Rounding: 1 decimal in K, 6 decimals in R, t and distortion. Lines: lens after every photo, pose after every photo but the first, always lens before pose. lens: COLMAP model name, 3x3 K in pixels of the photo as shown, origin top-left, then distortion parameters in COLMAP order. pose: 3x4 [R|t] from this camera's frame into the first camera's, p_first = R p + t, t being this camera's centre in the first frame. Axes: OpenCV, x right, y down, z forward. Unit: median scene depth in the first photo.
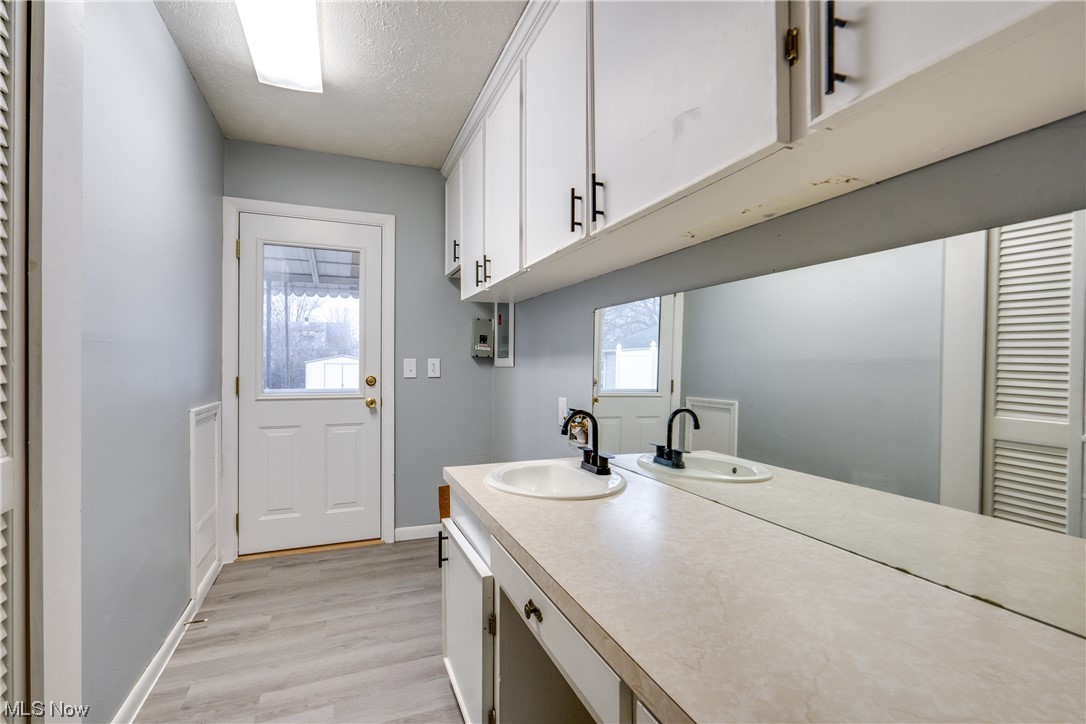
lens RADIAL K [[488.8, 0, 536.1], [0, 488.8, 364.8], [0, 0, 1]] dist [-0.000831, 0.000330]
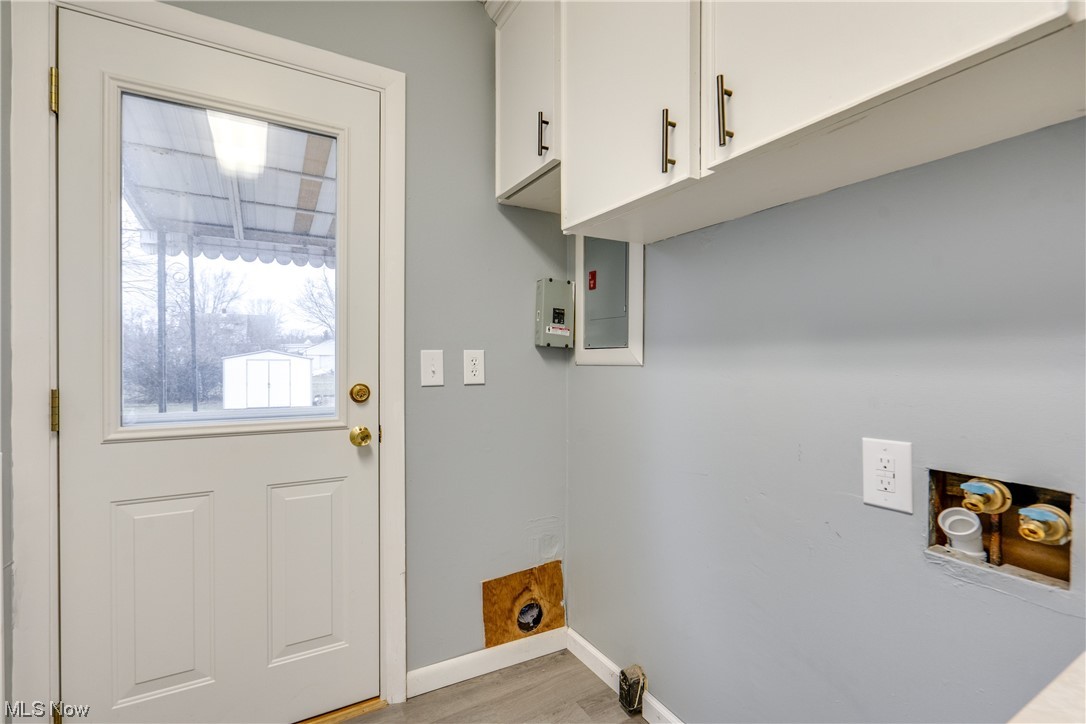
lens RADIAL K [[494.3, 0, 536.9], [0, 494.3, 362.3], [0, 0, 1]] dist [-0.003468, -0.000133]
pose [[0.992185, -0.003369, 0.124727, -0.208471], [0.002828, 0.999986, 0.004515, -0.001036], [-0.124740, -0.004127, 0.992181, 0.443557]]
